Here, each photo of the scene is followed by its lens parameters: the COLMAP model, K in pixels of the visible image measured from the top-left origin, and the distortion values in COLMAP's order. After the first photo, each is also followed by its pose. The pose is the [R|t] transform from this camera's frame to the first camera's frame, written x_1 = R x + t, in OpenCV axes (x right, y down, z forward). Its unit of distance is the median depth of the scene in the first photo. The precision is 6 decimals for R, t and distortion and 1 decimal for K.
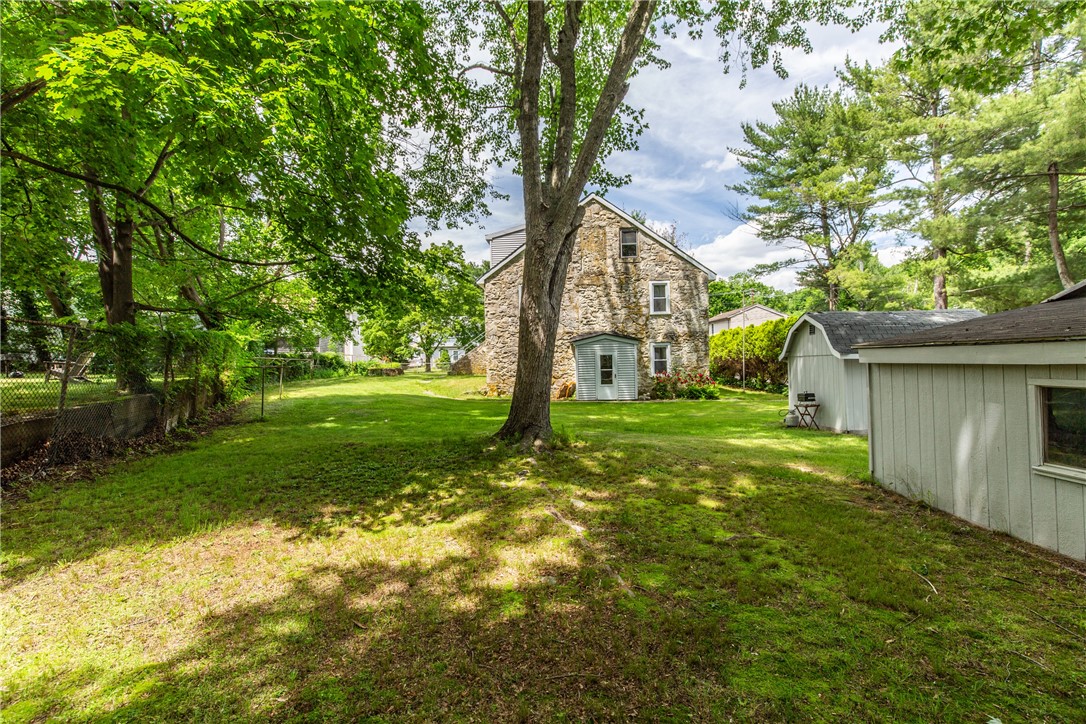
lens RADIAL K [[482.0, 0, 543.2], [0, 482.0, 359.2], [0, 0, 1]] dist [0.002063, -0.000470]
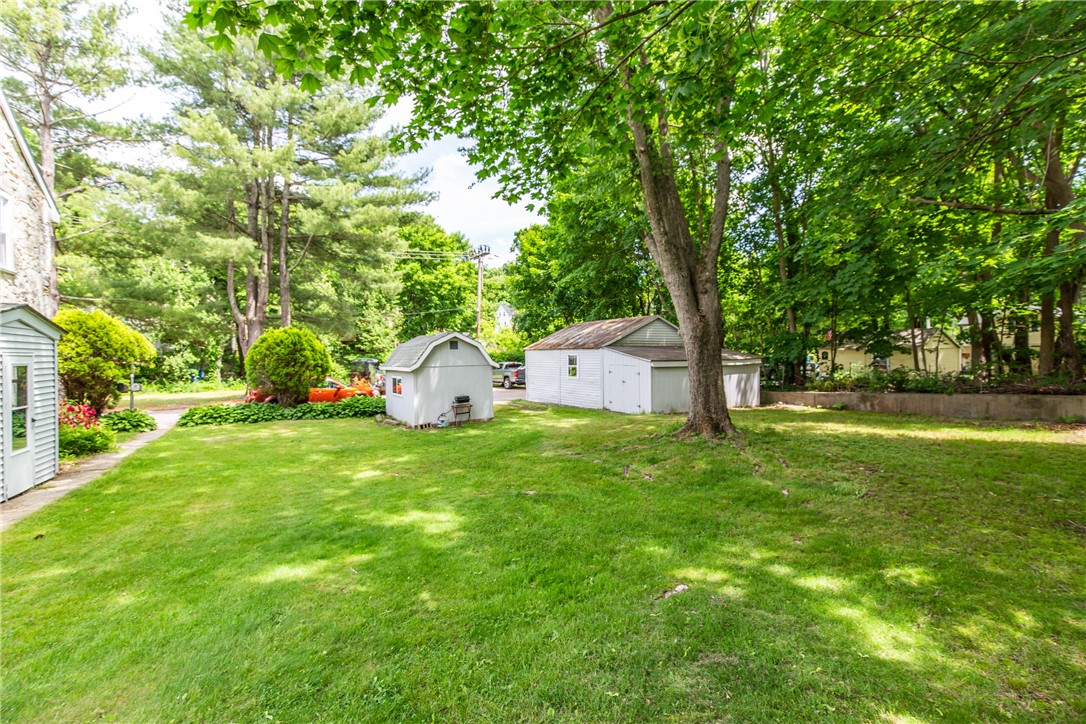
lens RADIAL K [[486.5, 0, 544.2], [0, 486.5, 357.5], [0, 0, 1]] dist [0.012913, -0.000464]
pose [[-0.514261, 0.024071, 0.857296, -0.360995], [0.017269, 0.999694, -0.017710, -0.001799], [-0.857460, 0.005697, -0.514520, 0.817635]]
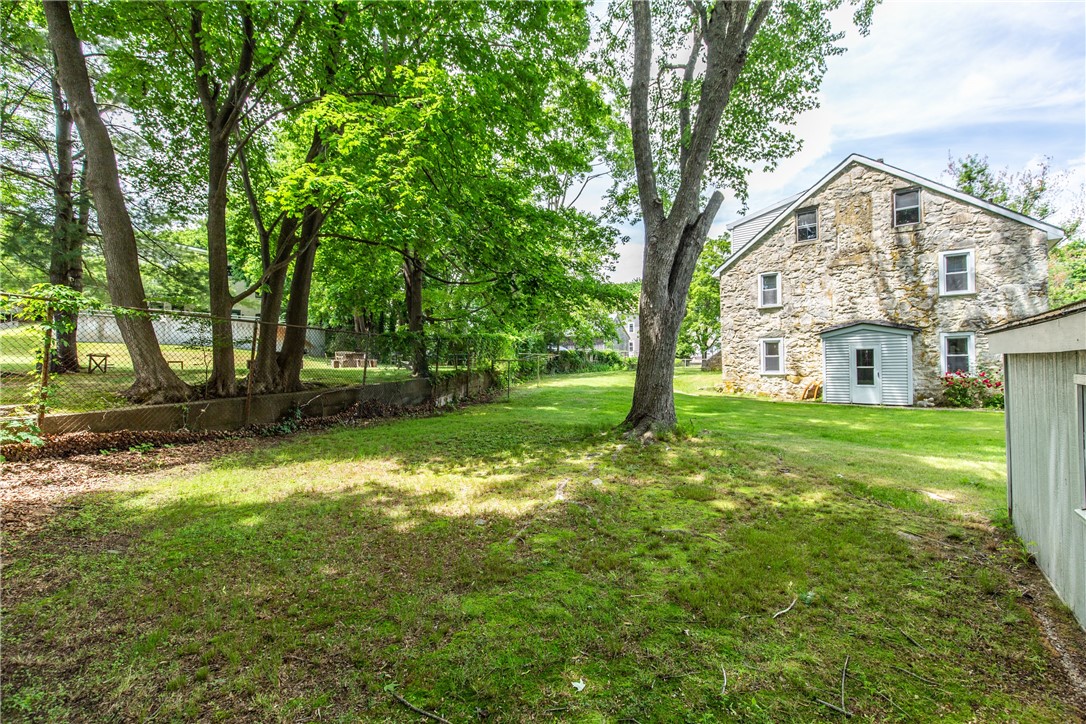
lens RADIAL K [[482.0, 0, 543.2], [0, 482.0, 359.2], [0, 0, 1]] dist [0.002063, -0.000470]
pose [[0.812631, 0.004361, -0.582762, 0.156737], [-0.000633, 0.999978, 0.006601, 0.003273], [0.582778, -0.004995, 0.812616, 0.010561]]
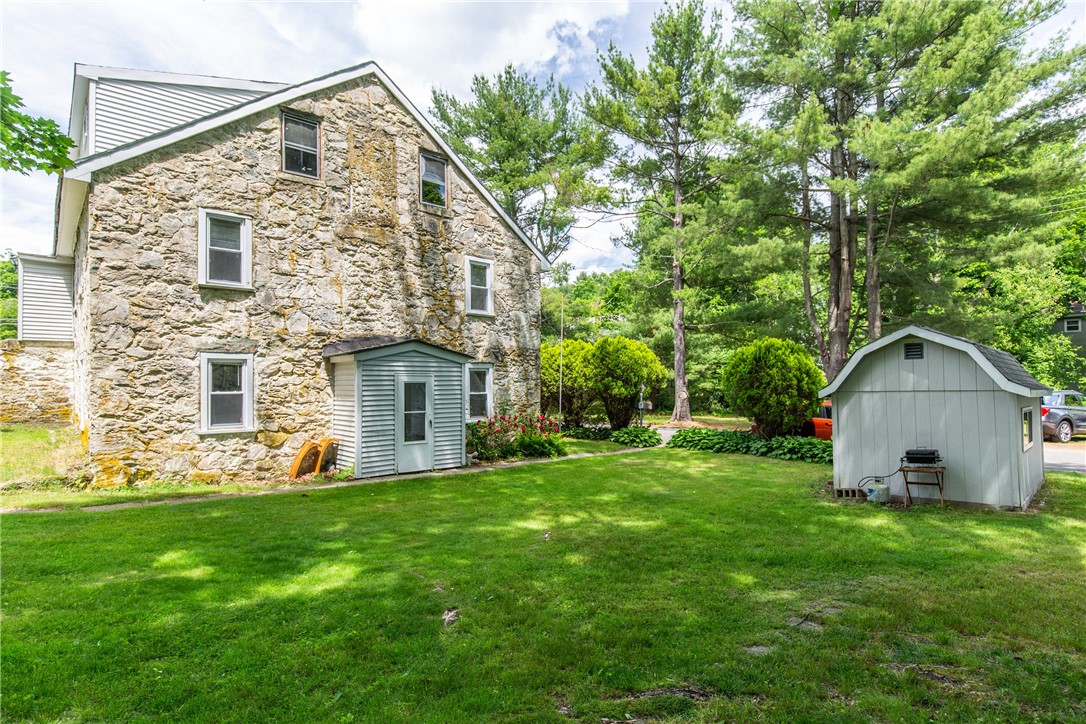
lens RADIAL K [[566.1, 0, 545.3], [0, 566.1, 376.3], [0, 0, 1]] dist [0.001013, 0.000118]
pose [[0.701465, 0.027585, 0.712170, -0.187660], [-0.009797, 0.999529, -0.029066, 0.000355], [-0.712636, 0.013412, 0.701405, 0.462776]]
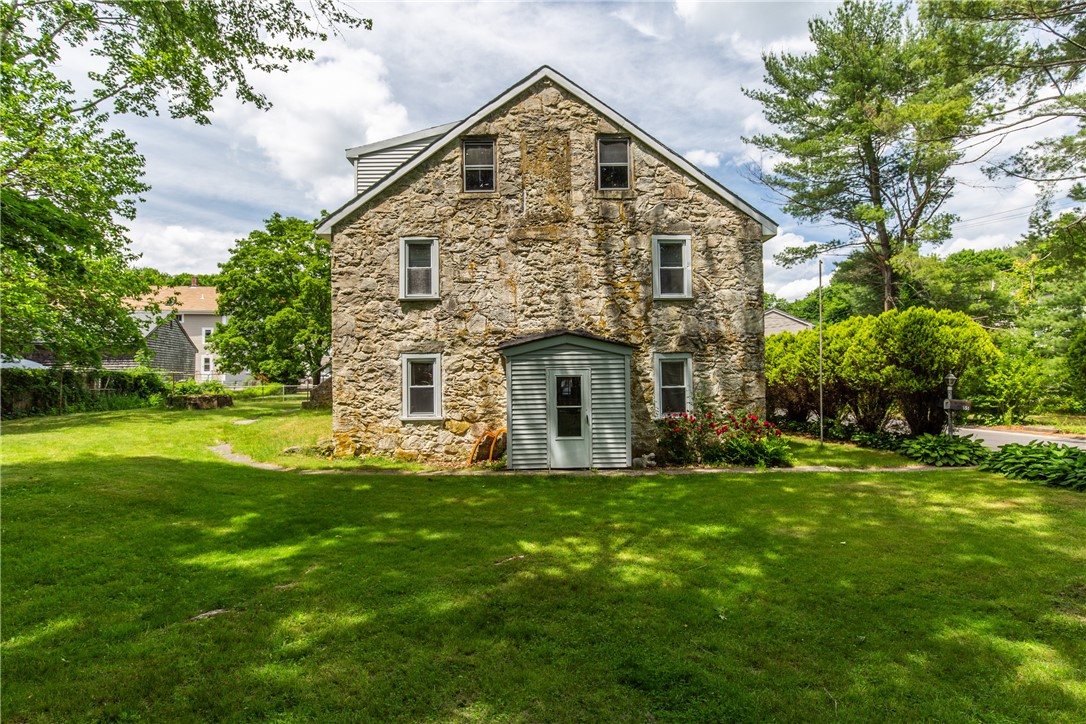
lens RADIAL K [[558.1, 0, 546.5], [0, 558.1, 357.2], [0, 0, 1]] dist [0.001026, -0.000068]
pose [[0.997073, 0.009614, 0.075849, 0.061633], [-0.006693, 0.999230, -0.038672, -0.006052], [-0.076162, 0.038051, 0.996369, 0.412092]]
